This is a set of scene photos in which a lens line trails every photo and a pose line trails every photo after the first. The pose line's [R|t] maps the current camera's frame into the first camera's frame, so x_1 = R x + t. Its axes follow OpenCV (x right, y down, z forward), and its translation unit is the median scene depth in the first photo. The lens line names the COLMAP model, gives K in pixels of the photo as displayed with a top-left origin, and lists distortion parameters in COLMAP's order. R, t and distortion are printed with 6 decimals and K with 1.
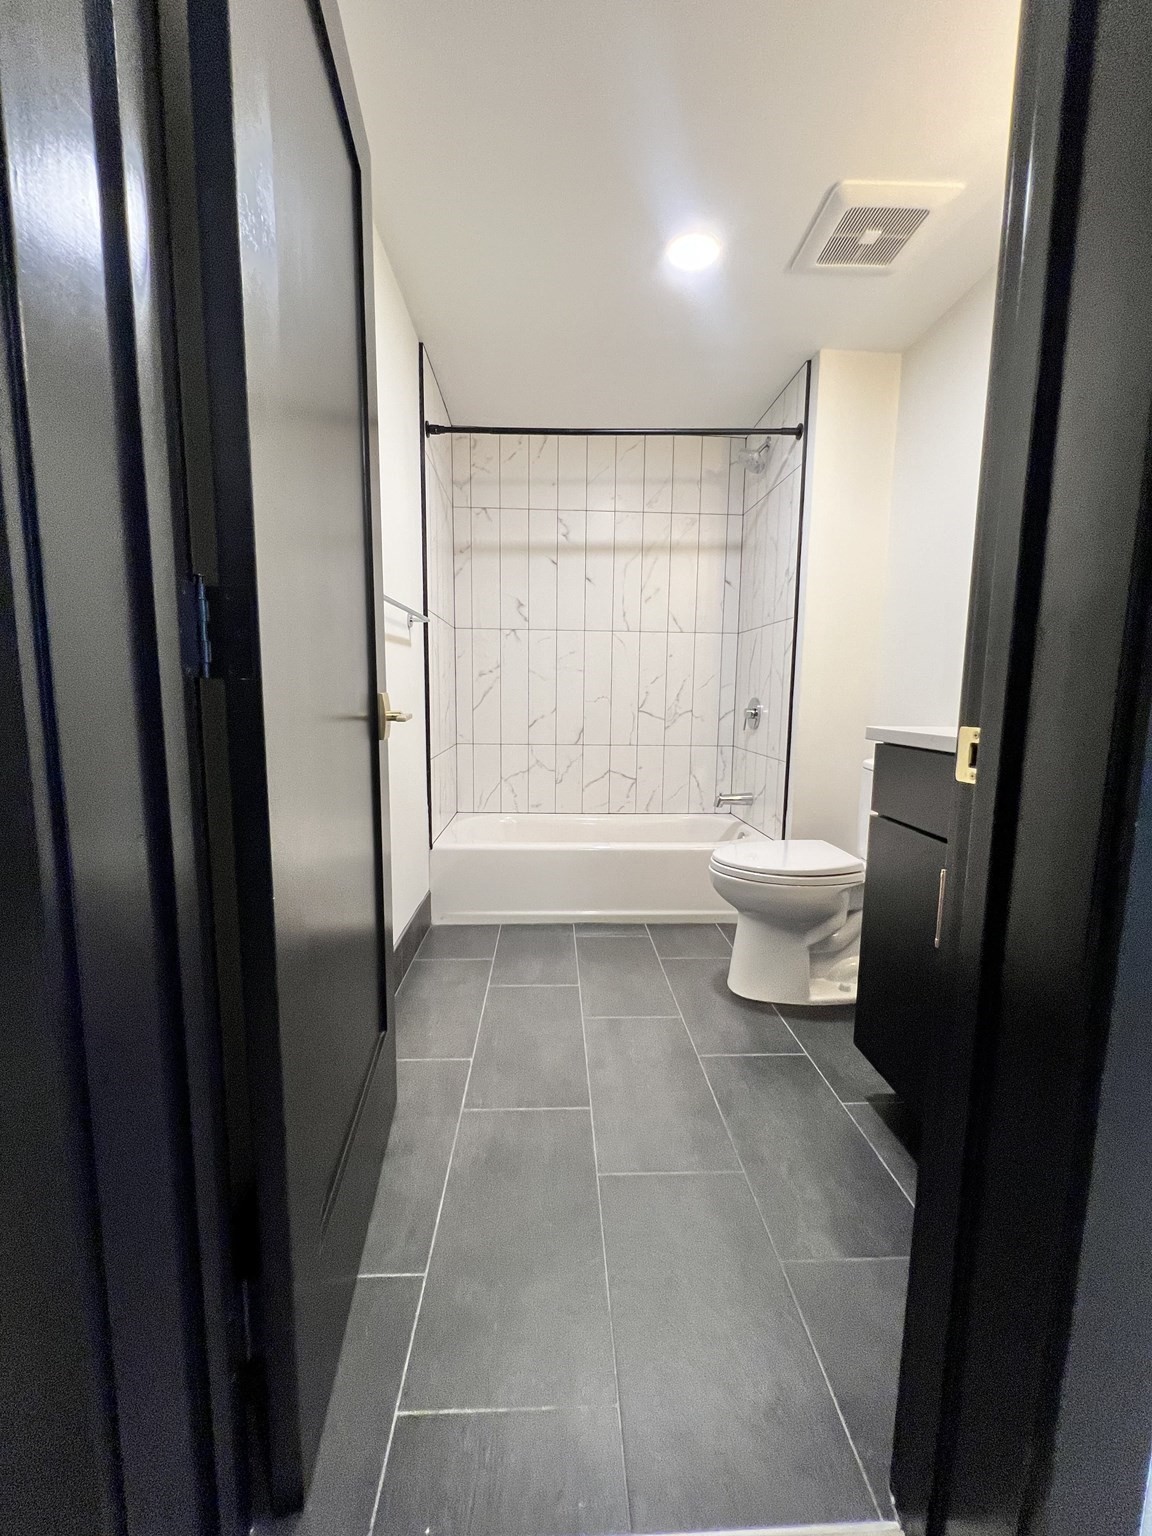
lens RADIAL K [[612.9, 0, 571.5], [0, 612.9, 766.3], [0, 0, 1]] dist [0.001903, 0.000195]
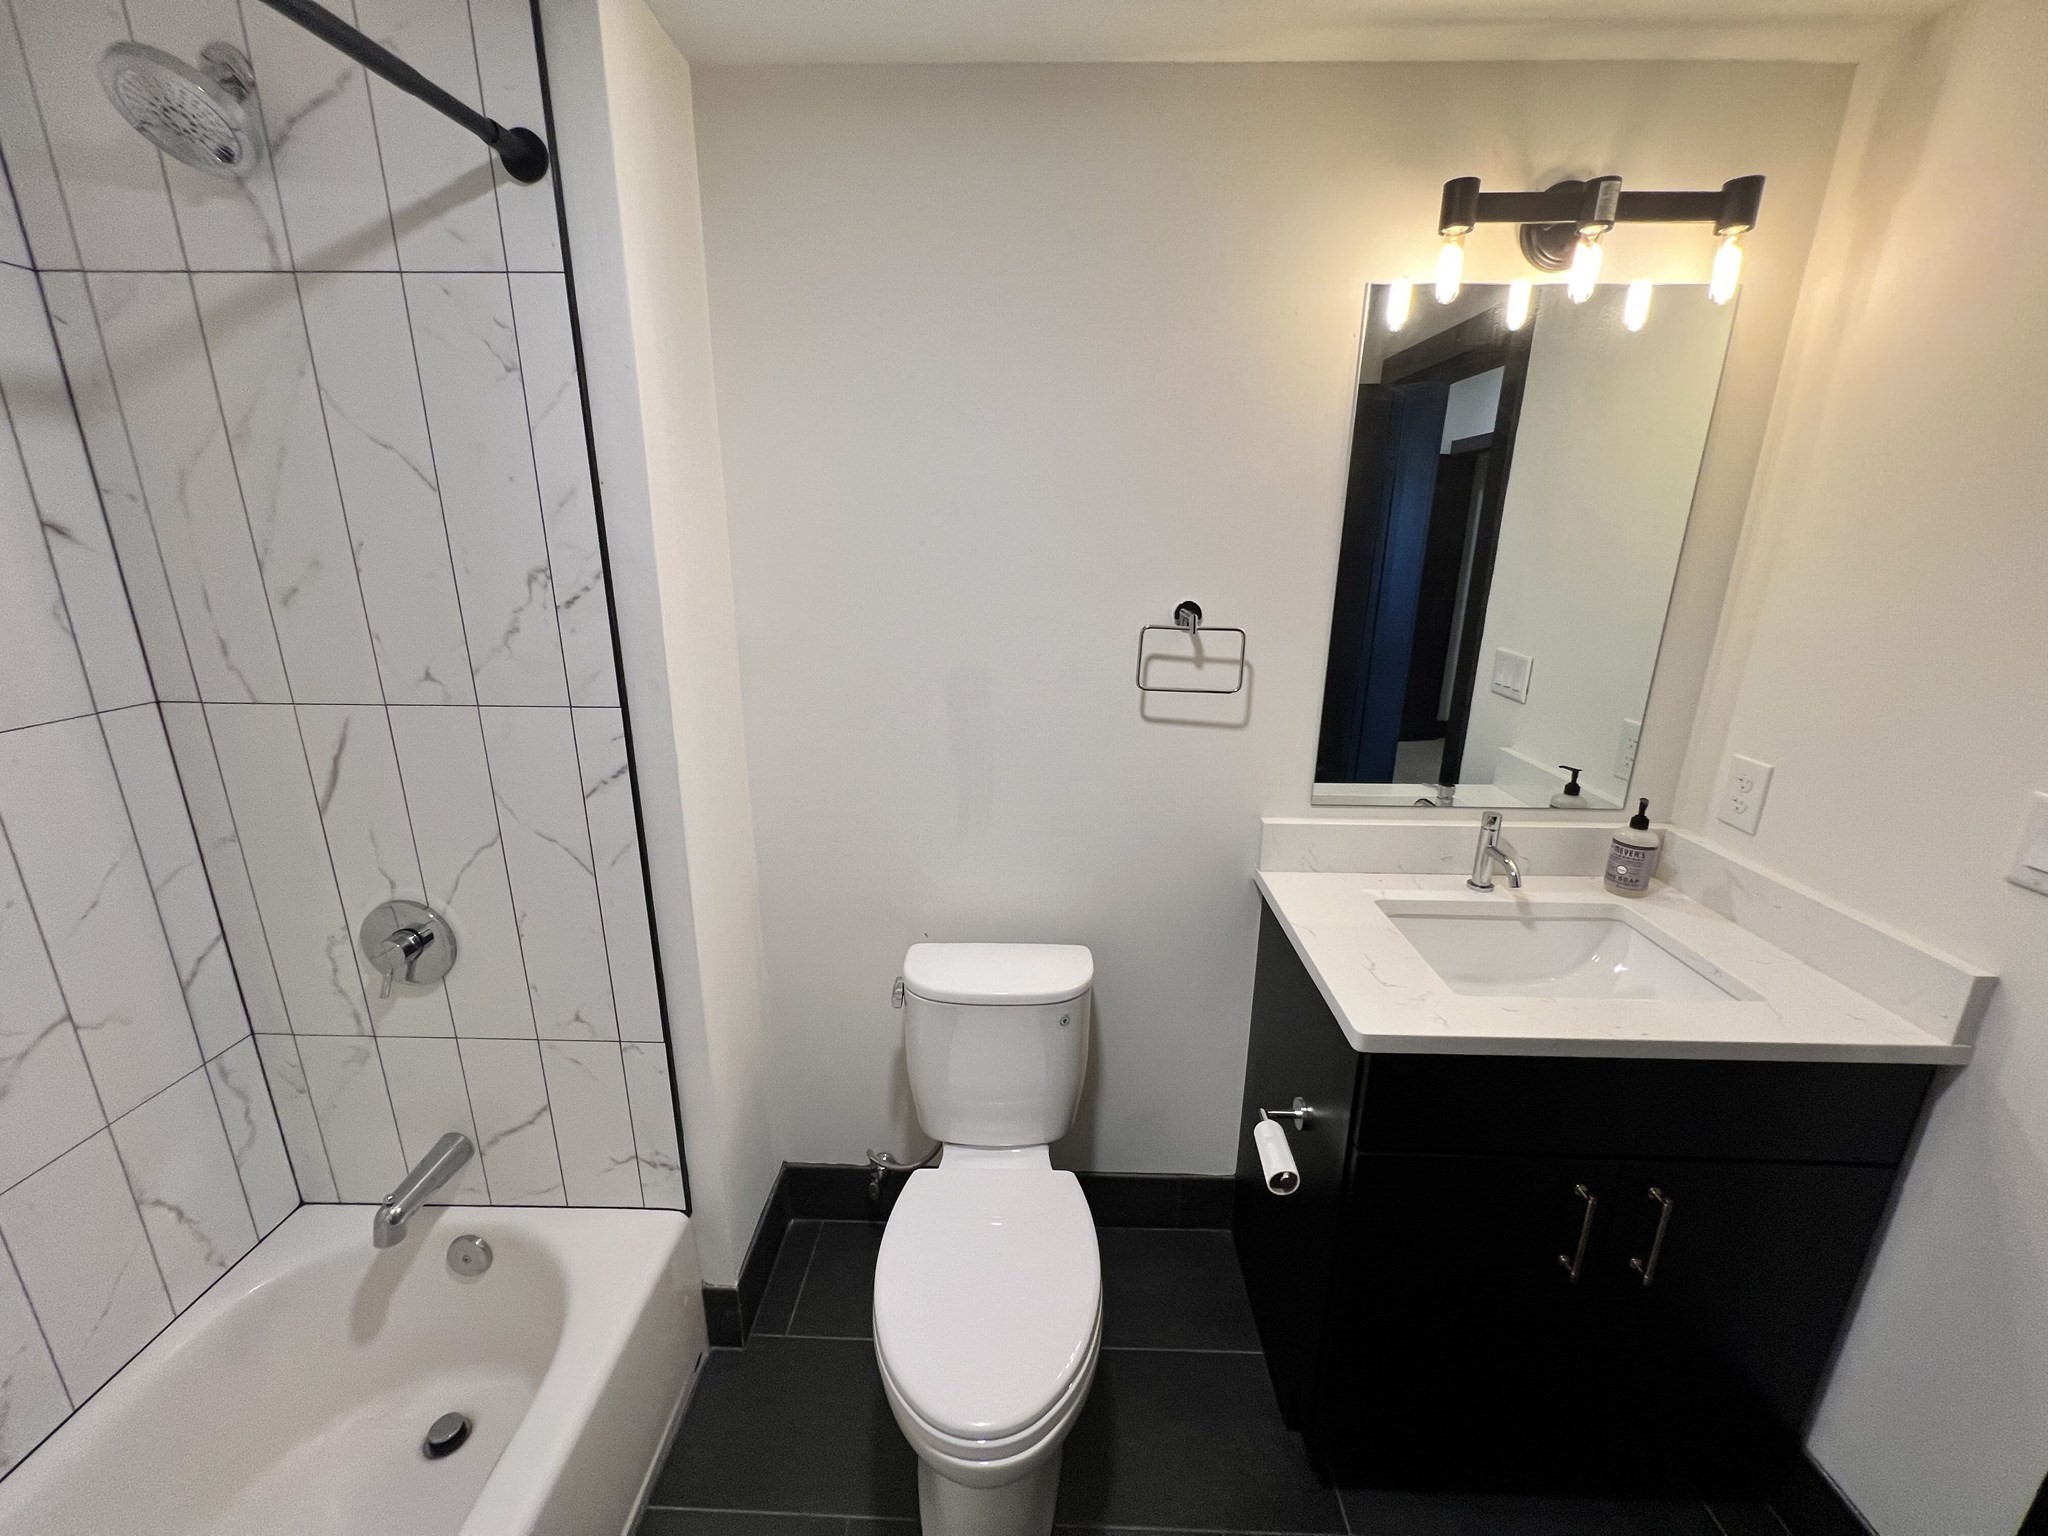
lens RADIAL K [[817.3, 0, 1019.1], [0, 817.3, 760.6], [0, 0, 1]] dist [0.001903, 0.000195]
pose [[0.067938, -0.284022, 0.956408, -0.085629], [0.120347, 0.953956, 0.274745, -0.245968], [-0.990404, 0.096435, 0.098991, 0.546790]]
